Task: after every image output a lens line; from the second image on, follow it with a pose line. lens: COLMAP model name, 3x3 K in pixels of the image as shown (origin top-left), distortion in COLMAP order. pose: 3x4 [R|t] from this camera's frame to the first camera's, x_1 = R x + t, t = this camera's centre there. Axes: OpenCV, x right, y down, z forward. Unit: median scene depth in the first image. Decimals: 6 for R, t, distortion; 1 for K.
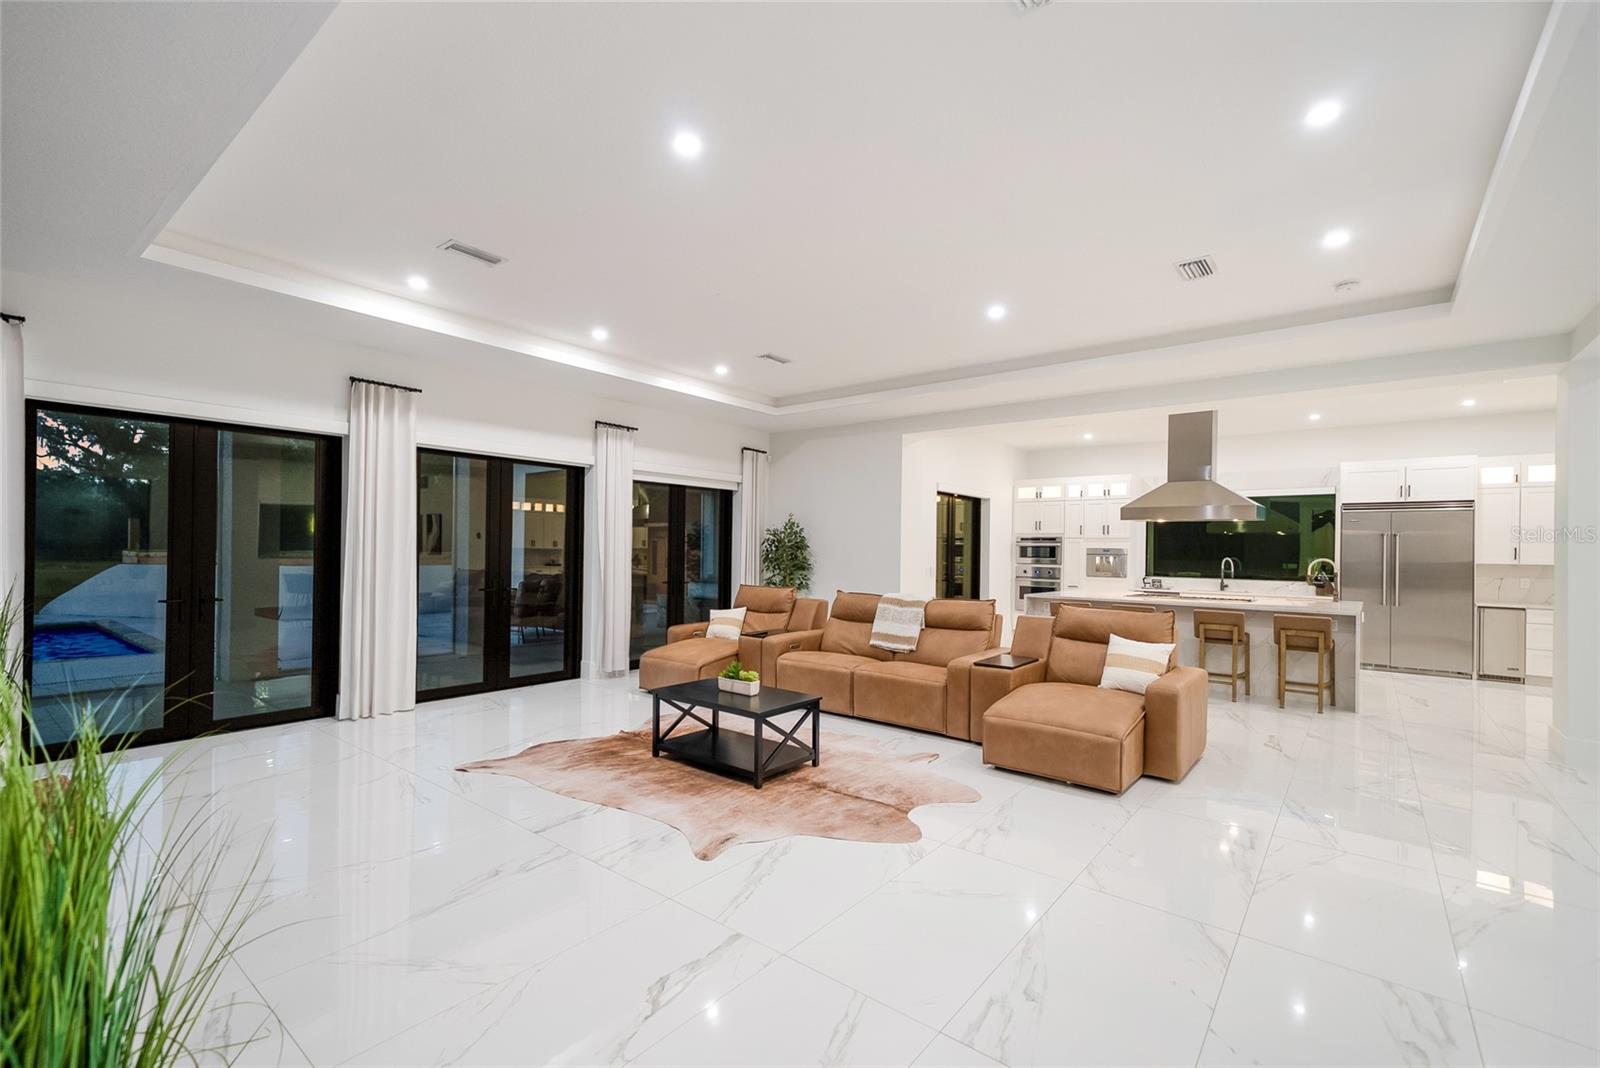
lens RADIAL K [[692.7, 0, 798.8], [0, 692.7, 548.3], [0, 0, 1]] dist [0.016707, 0.000288]
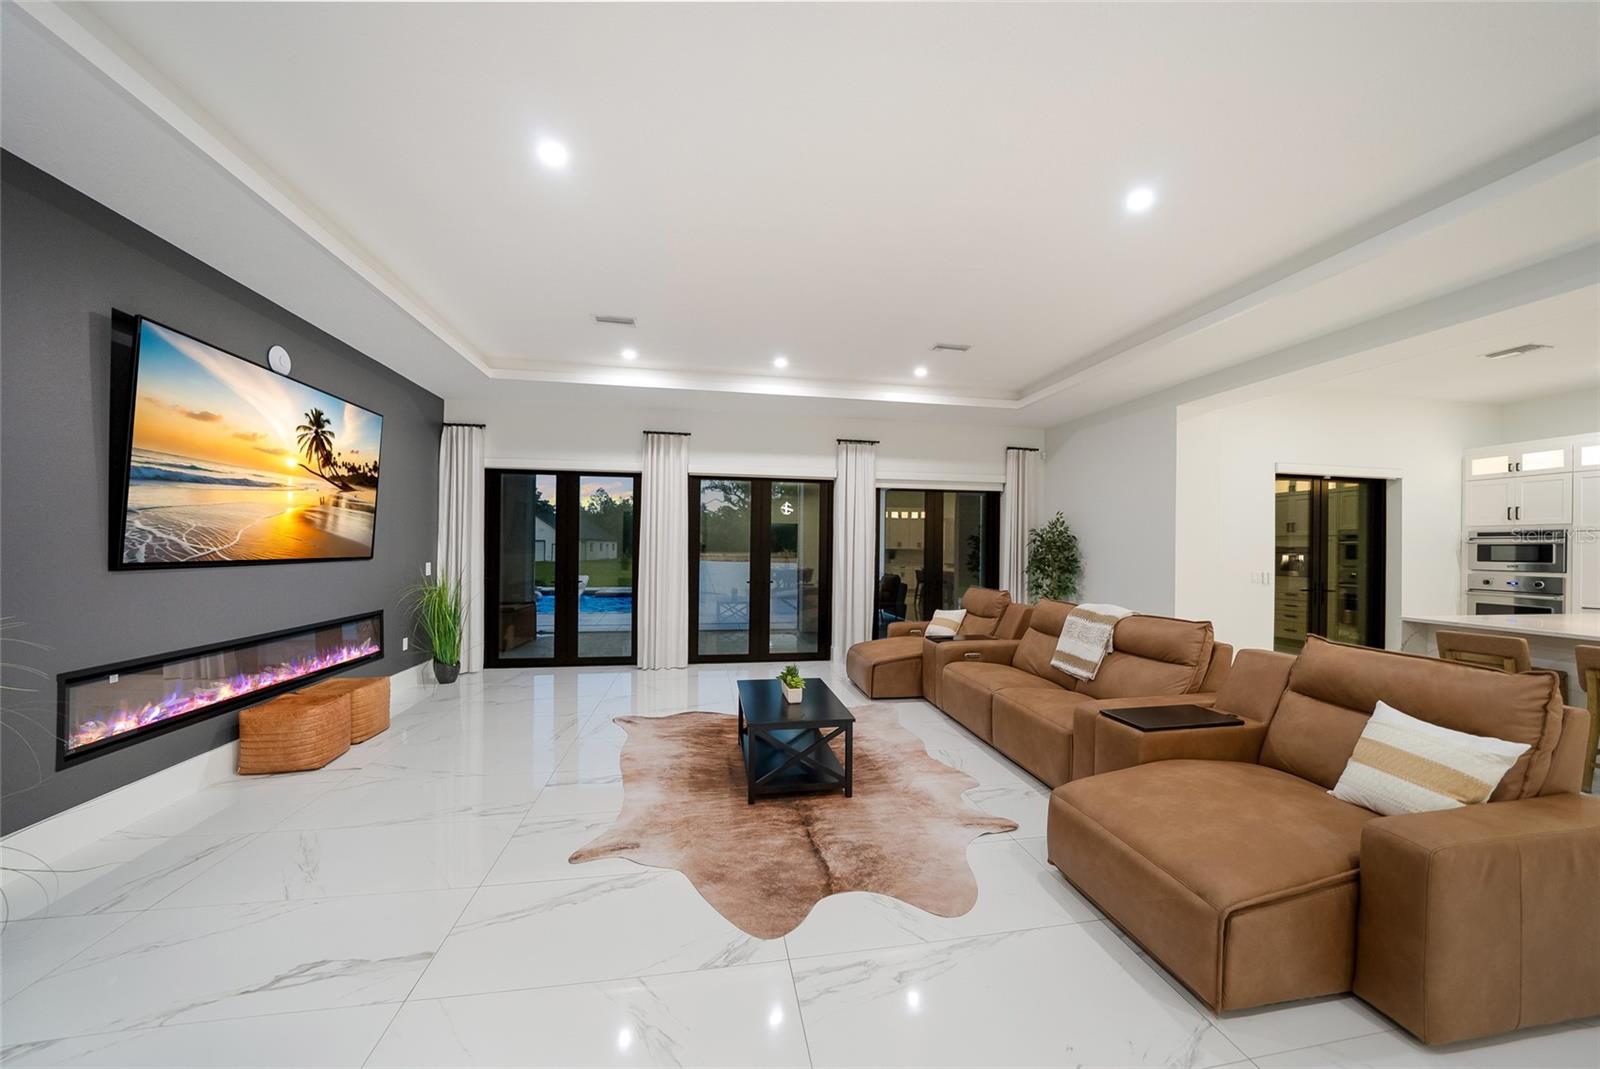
lens RADIAL K [[557.1, 0, 802.3], [0, 557.1, 541.7], [0, 0, 1]] dist [-0.018941, 0.000352]
pose [[0.754359, -0.013247, -0.656328, 0.274992], [0.001726, 0.999833, -0.018196, 0.003976], [0.656460, 0.012593, 0.754256, 0.269051]]
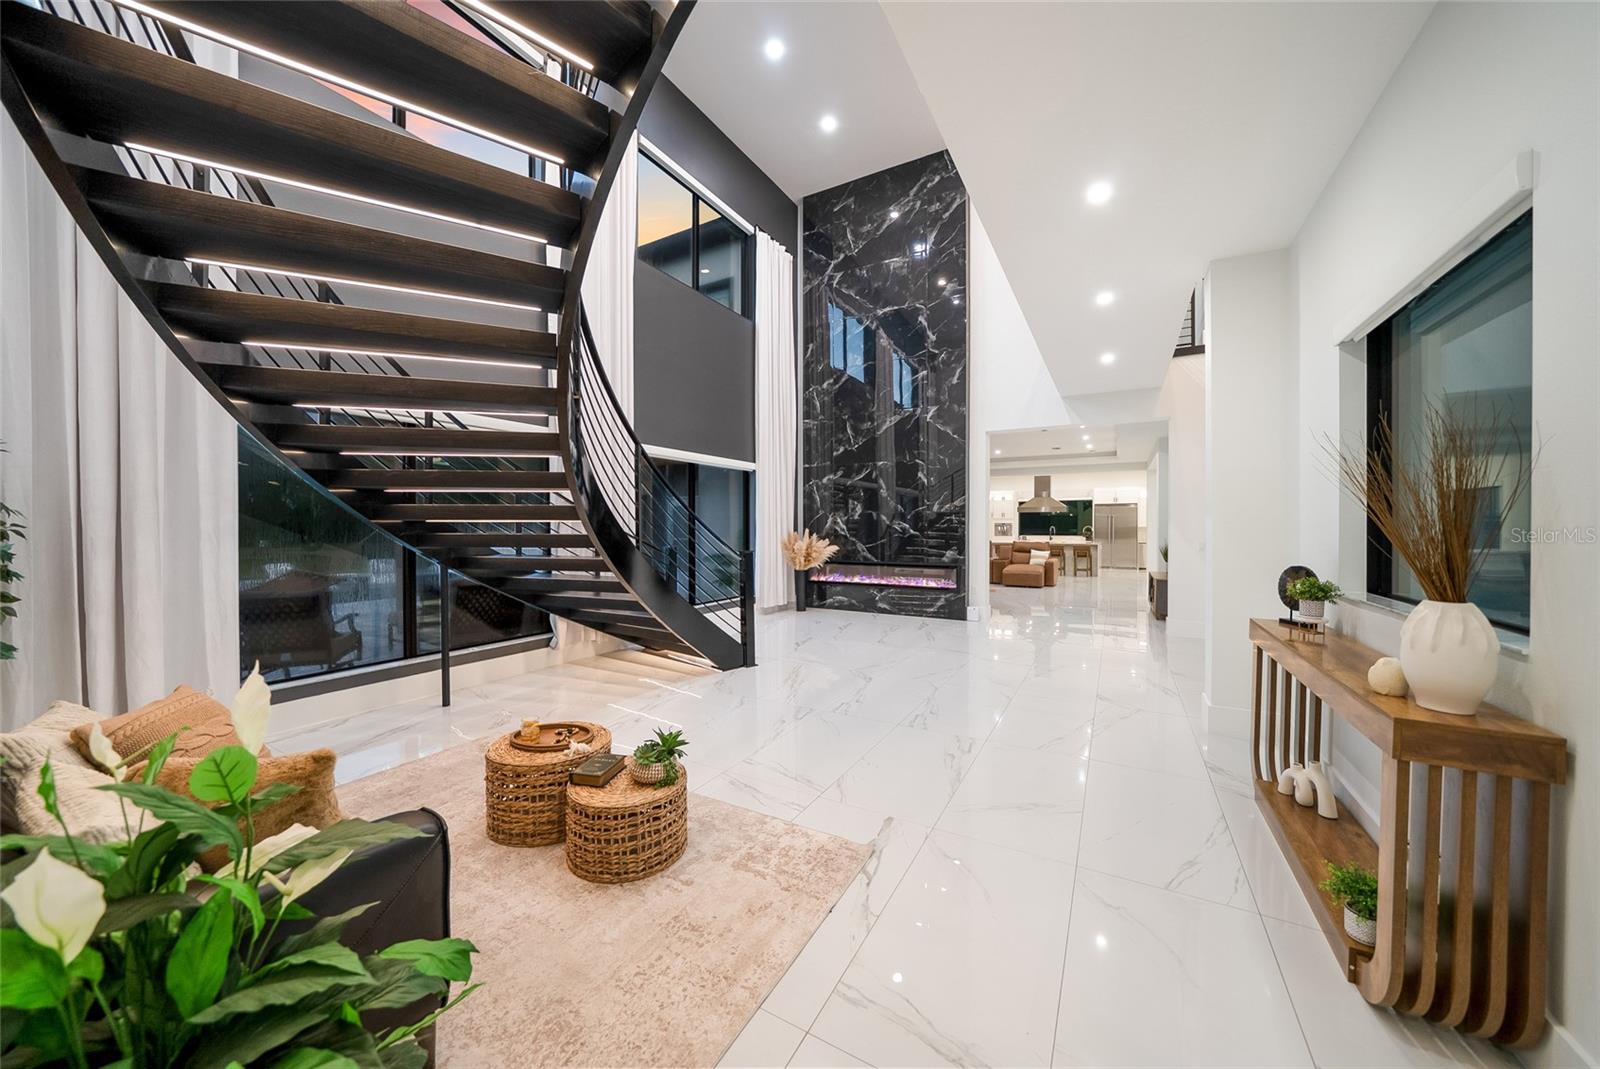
lens RADIAL K [[551.2, 0, 797.1], [0, 551.2, 533.8], [0, 0, 1]] dist [-0.019314, 0.000042]
pose [[0.988216, -0.017914, 0.152013, -0.744662], [0.015269, 0.999711, 0.018548, -0.012673], [-0.152302, -0.016008, 0.988204, -1.003754]]
